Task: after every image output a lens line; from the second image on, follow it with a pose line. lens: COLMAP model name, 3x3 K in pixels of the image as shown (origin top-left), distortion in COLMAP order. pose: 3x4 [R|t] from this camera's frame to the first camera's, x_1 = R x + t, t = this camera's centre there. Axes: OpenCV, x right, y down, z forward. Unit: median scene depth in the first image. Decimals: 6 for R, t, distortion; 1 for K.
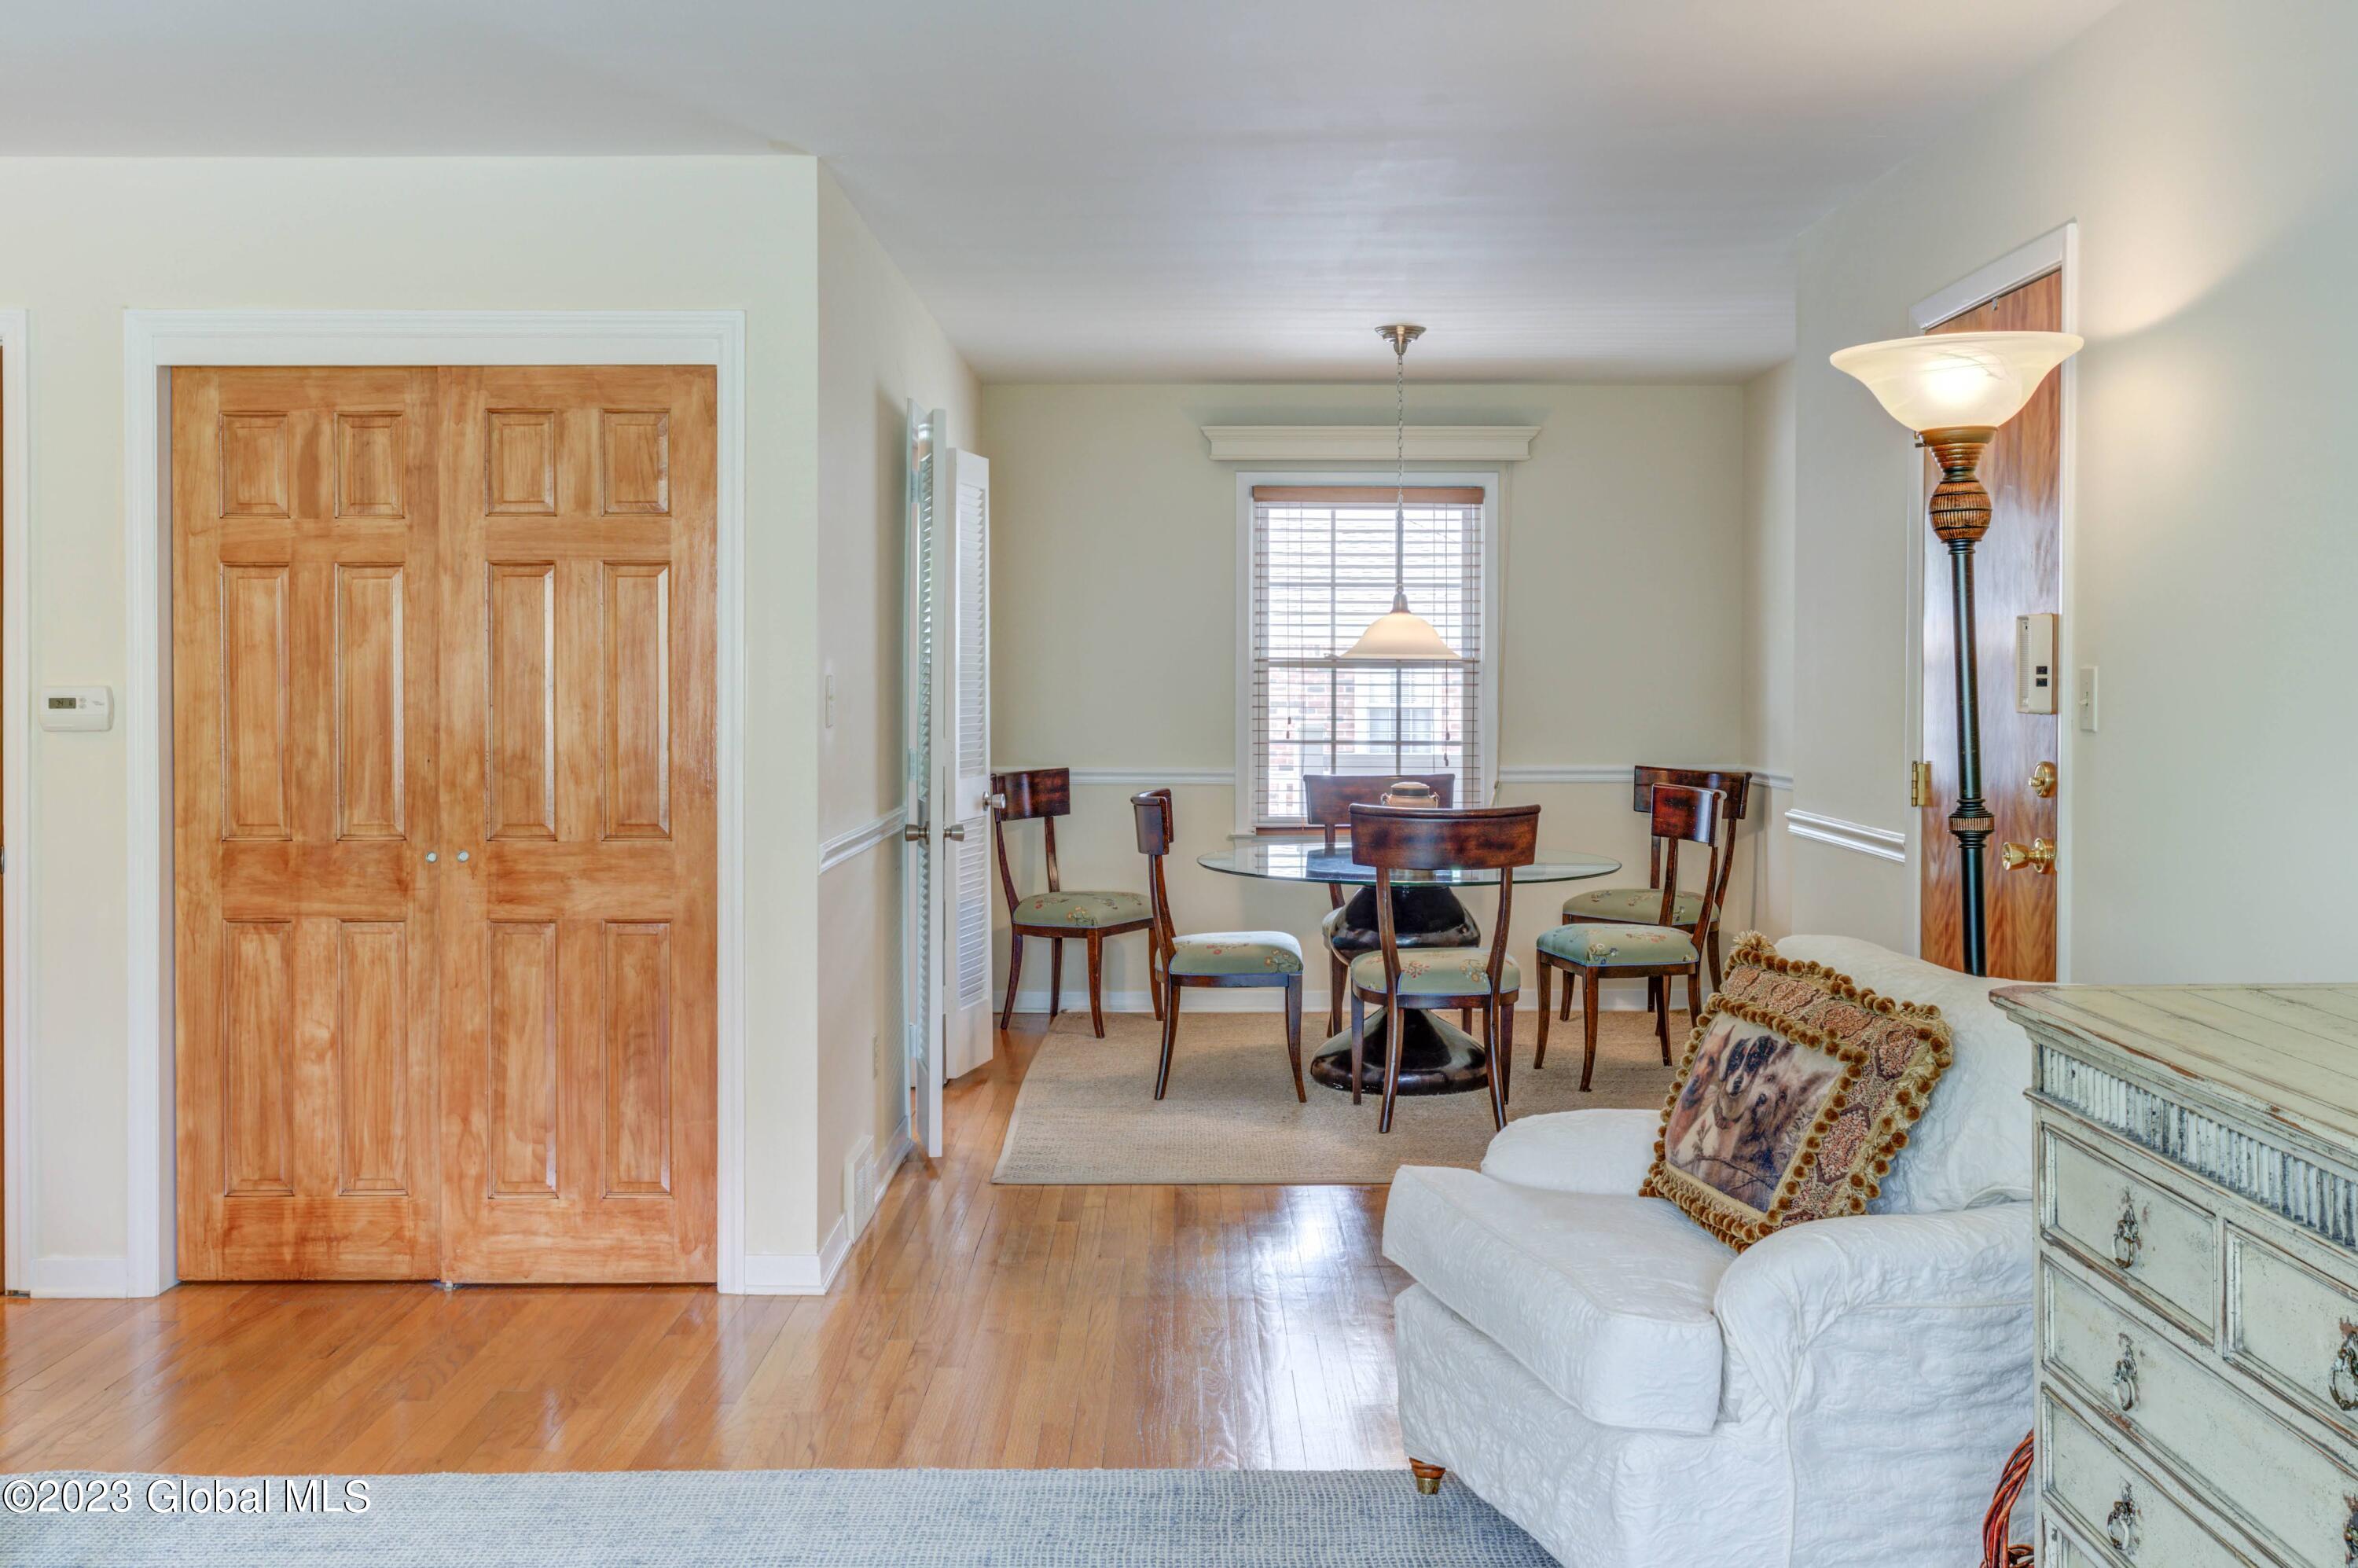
lens RADIAL K [[2335.9, 0, 1287.9], [0, 2335.9, 701.6], [0, 0, 1]] dist [0.003084, 0.002121]
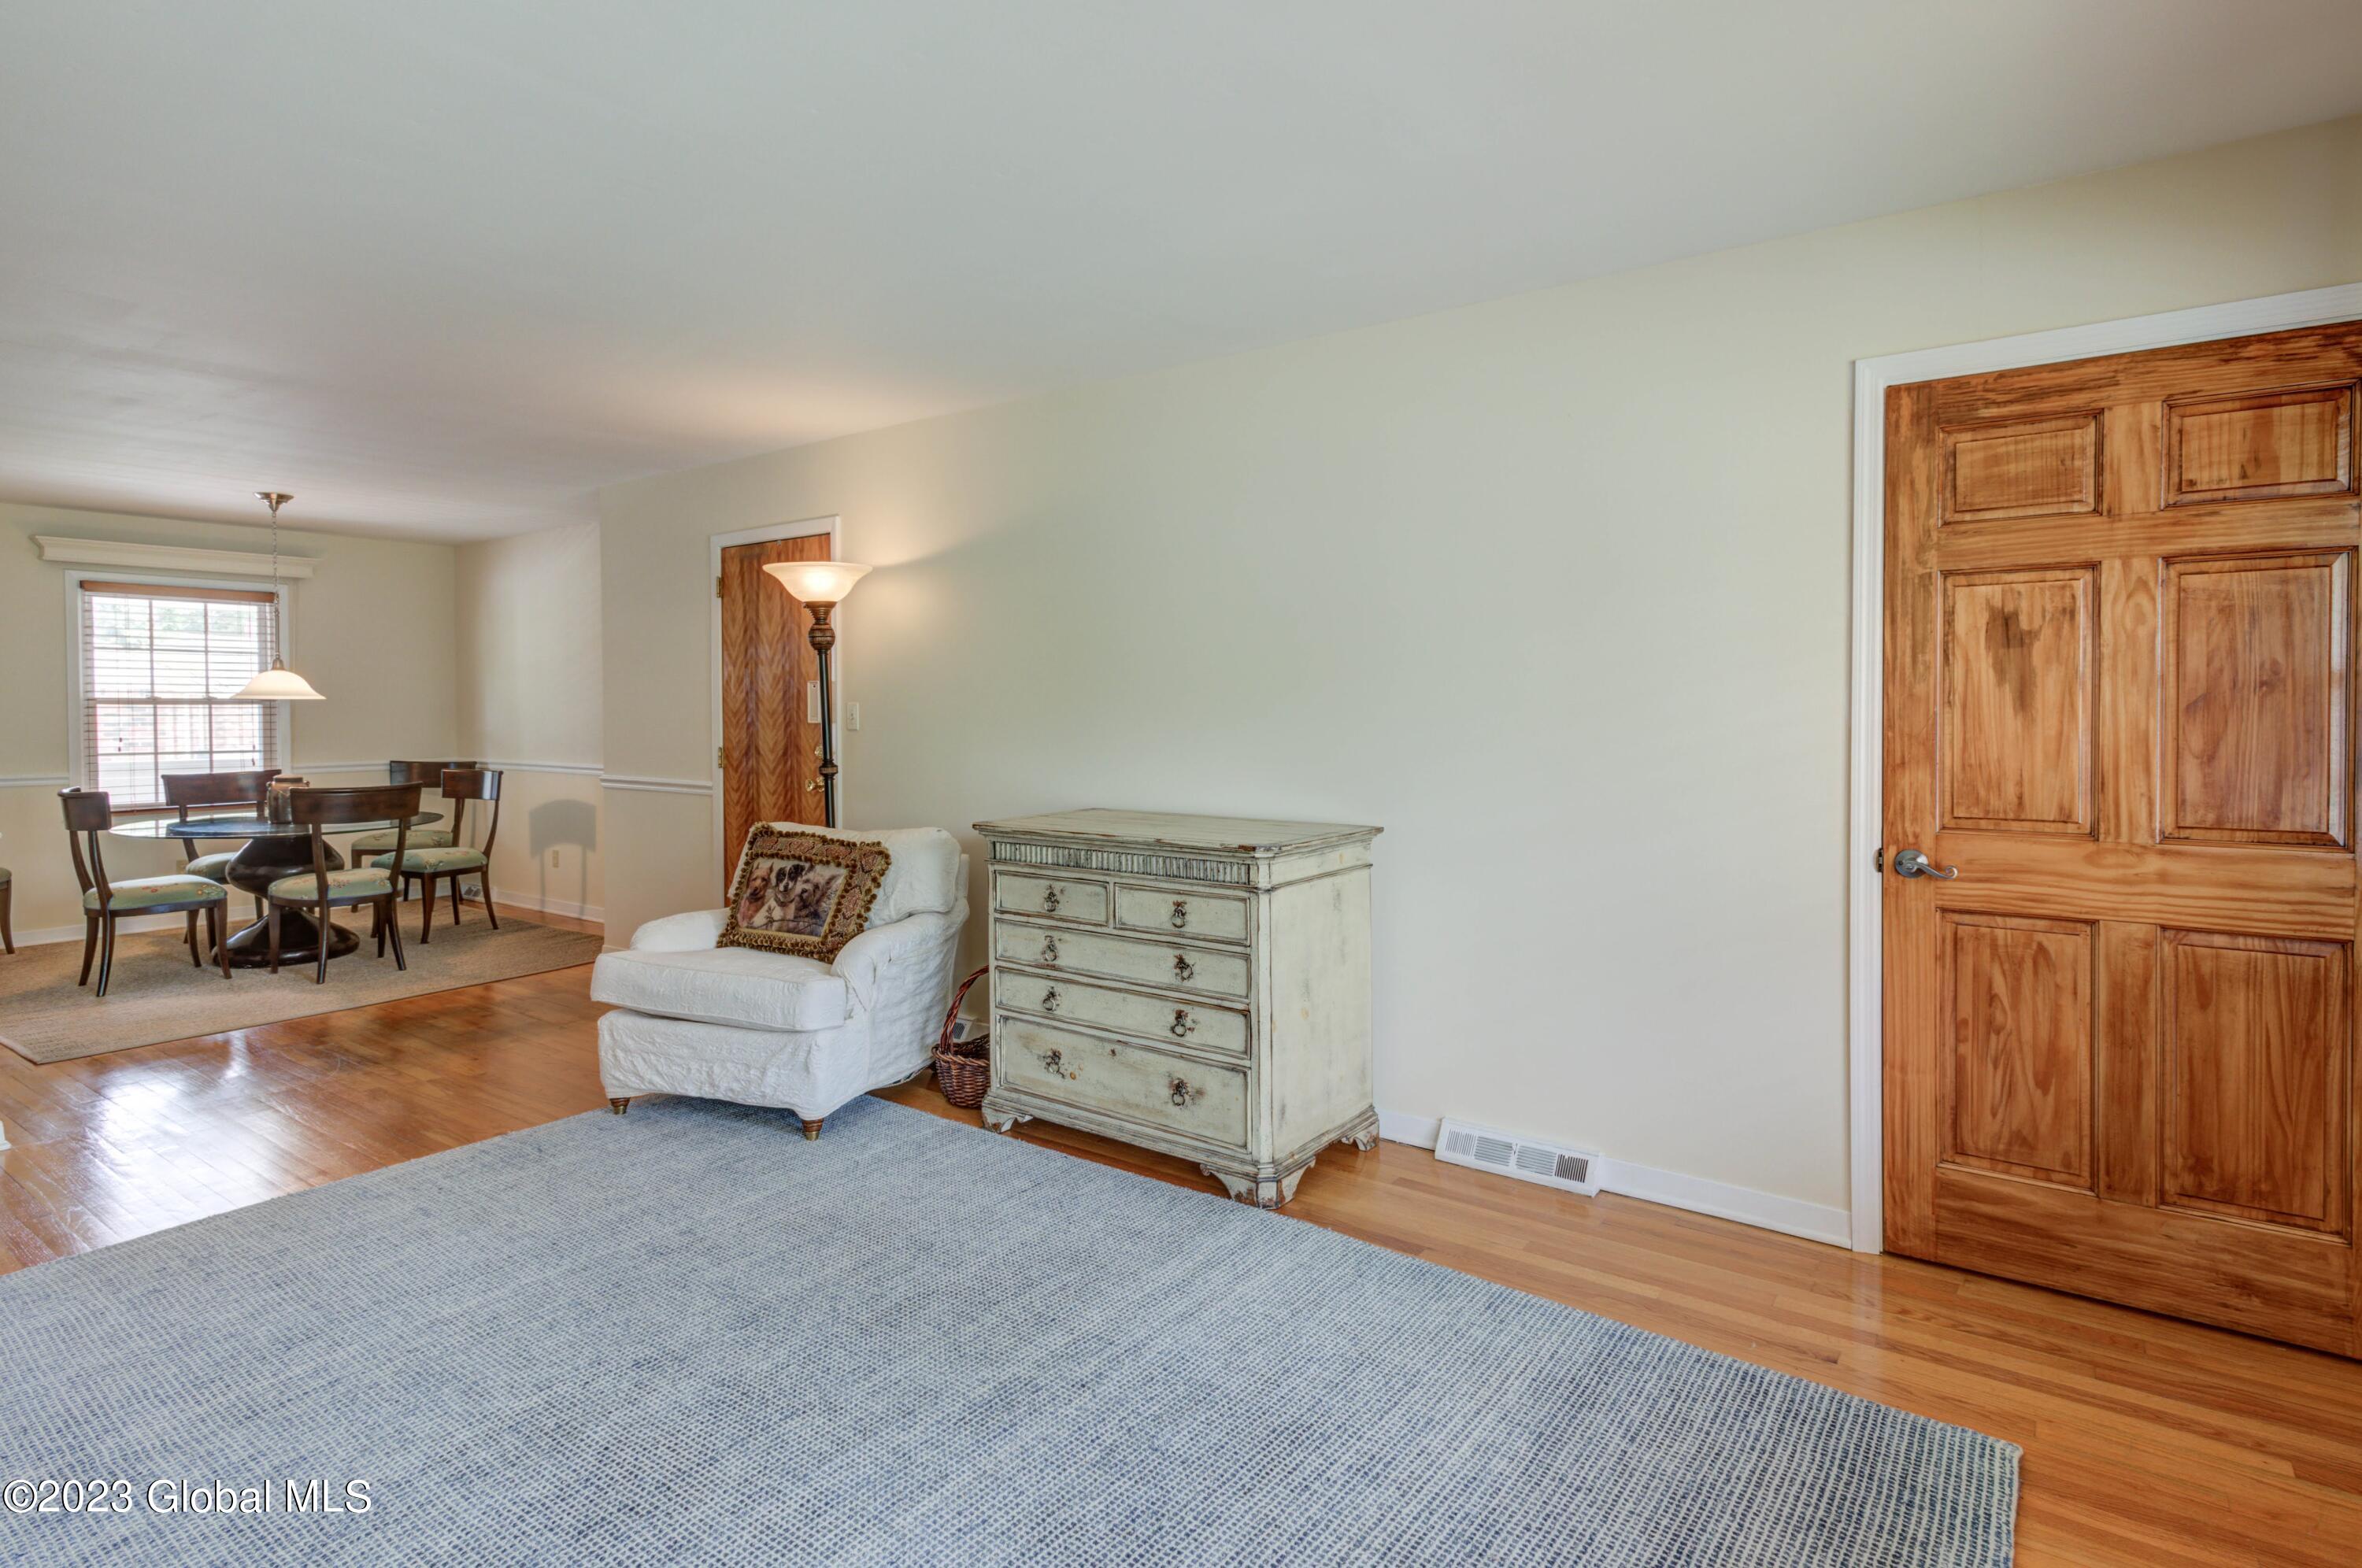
lens RADIAL K [[1174.8, 0, 1184.7], [0, 1174.8, 729.0], [0, 0, 1]] dist [0.016857, -0.000669]
pose [[0.618874, -0.017484, 0.785295, -0.238852], [0.012538, 0.999845, 0.012380, 0.000456], [-0.785390, 0.002185, 0.618998, -0.008117]]
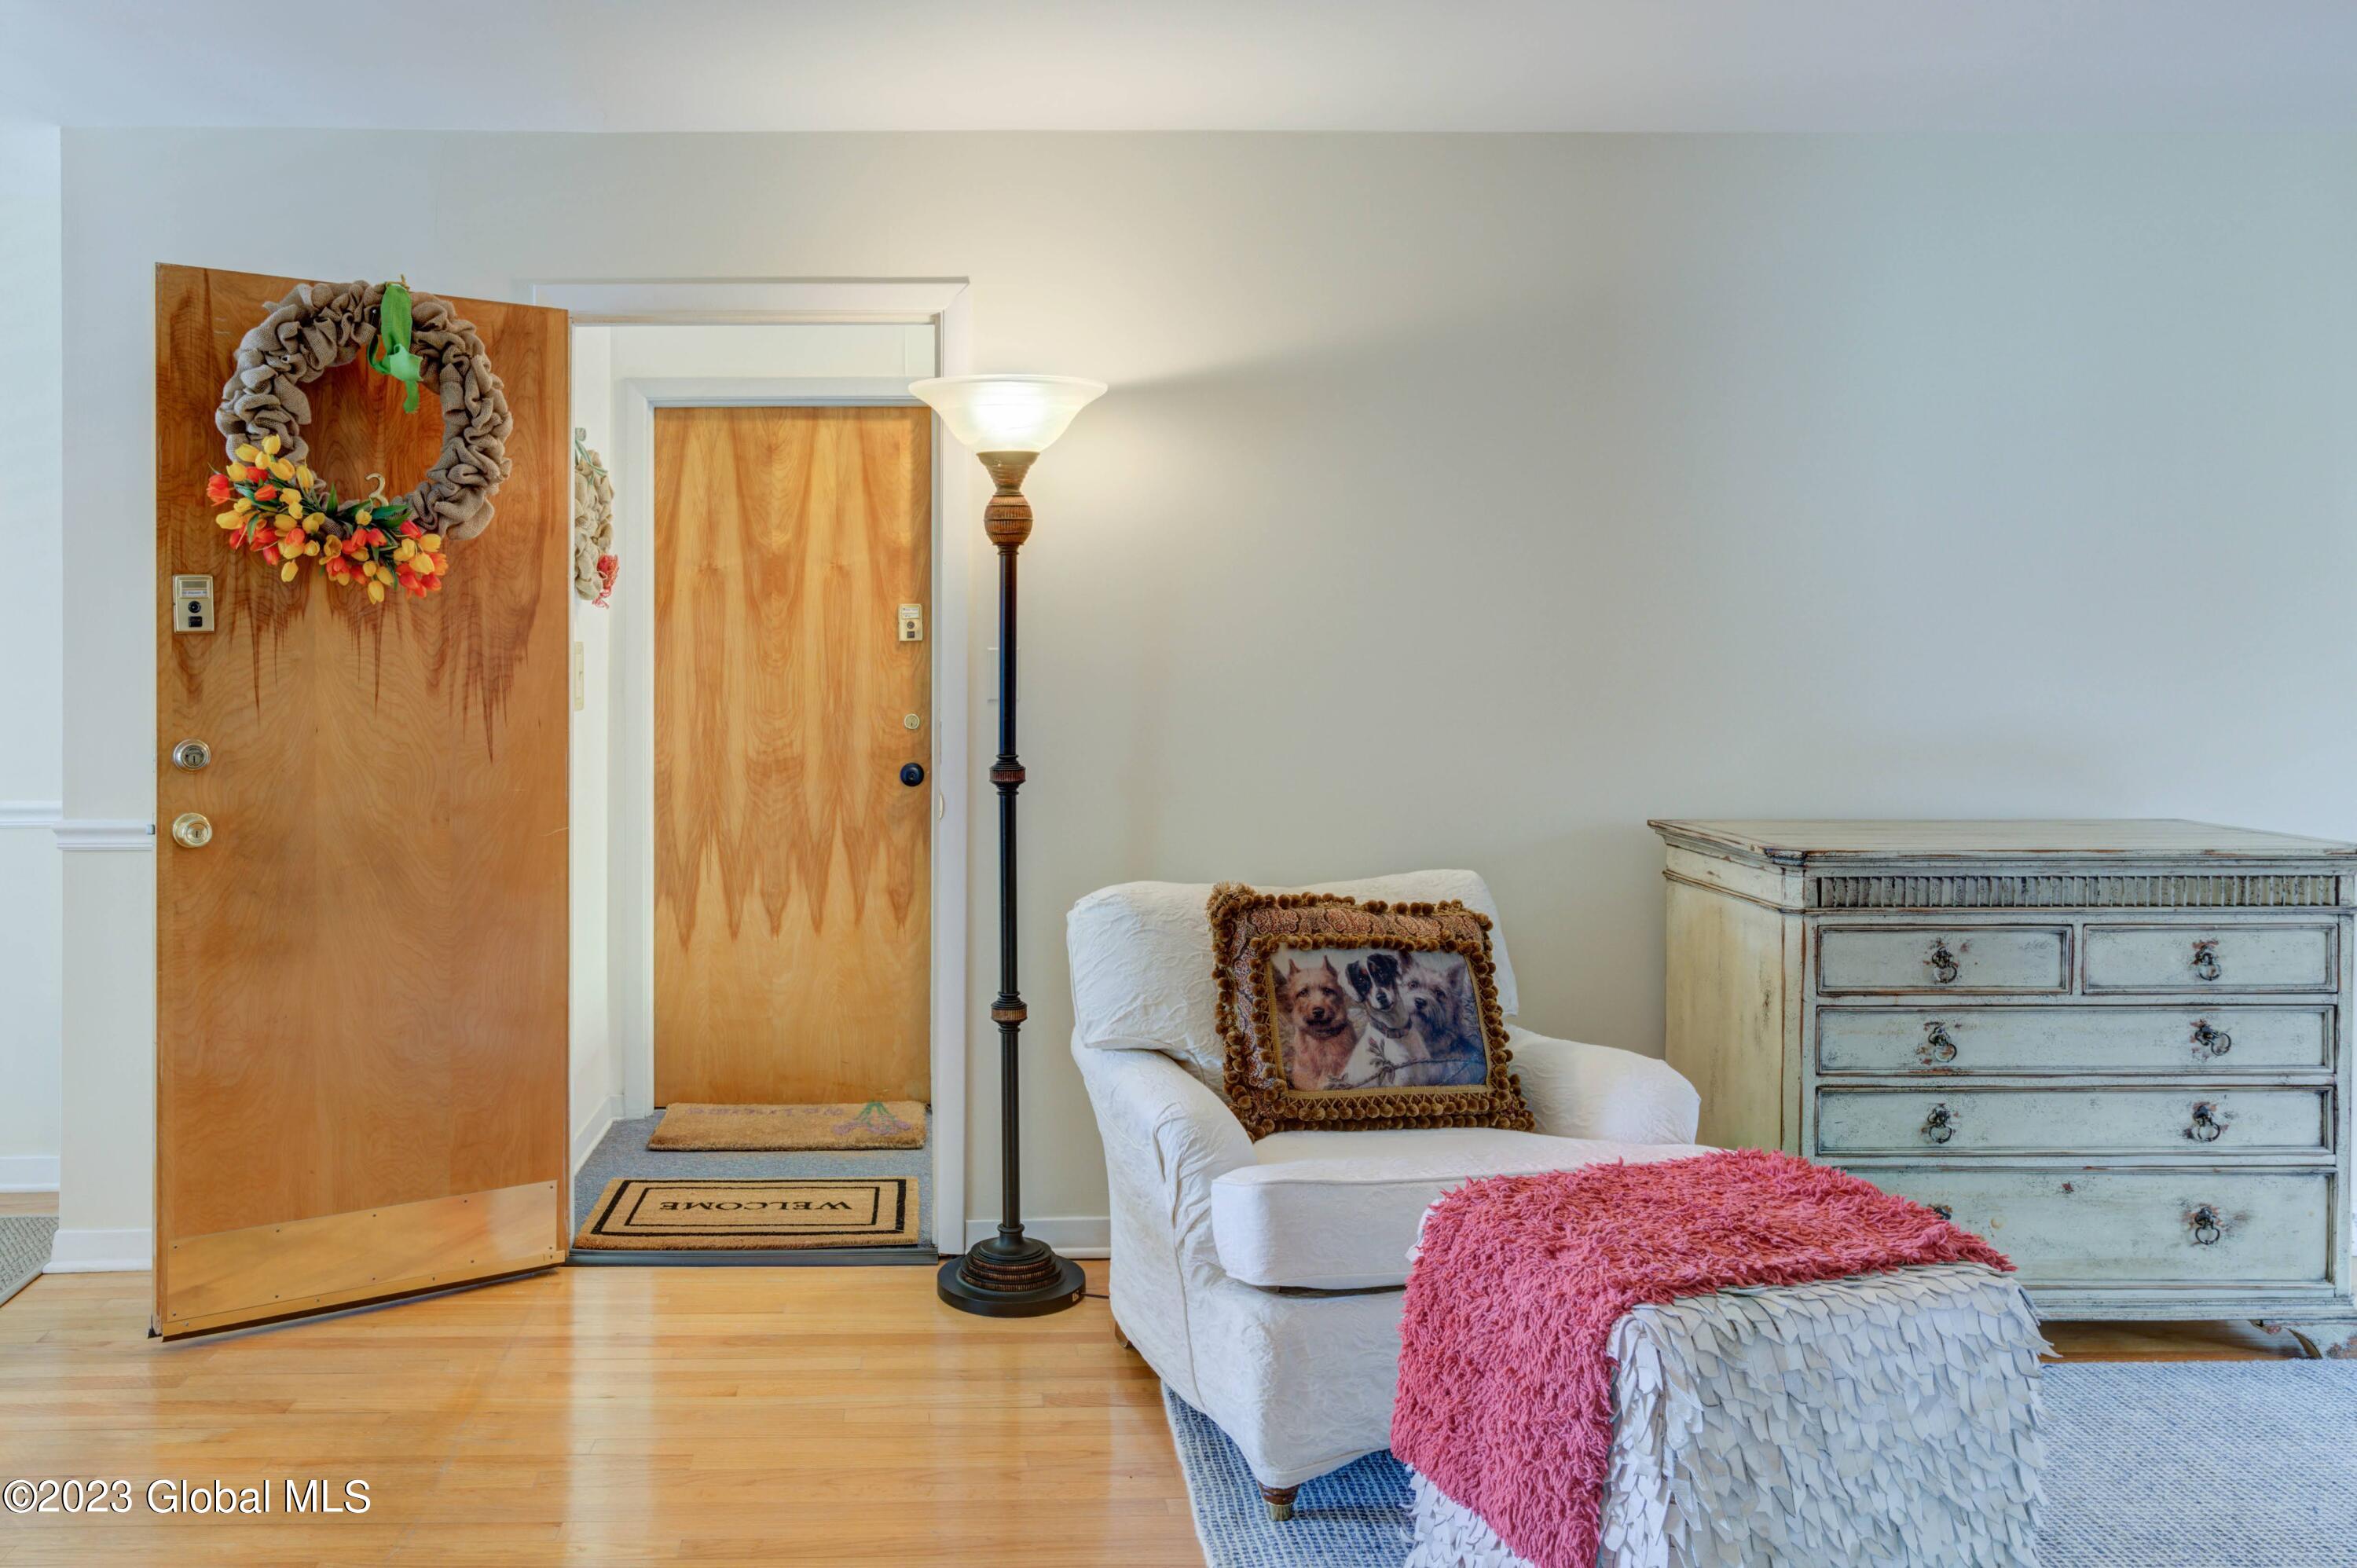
lens RADIAL K [[1757.0, 0, 967.2], [0, 1757.0, 676.4], [0, 0, 1]] dist [0.003543, -0.003738]
pose [[0.039011, -0.007818, 0.999208, -0.359311], [0.013924, 0.999877, 0.007279, -0.004334], [-0.999142, 0.013629, 0.039115, 0.601292]]
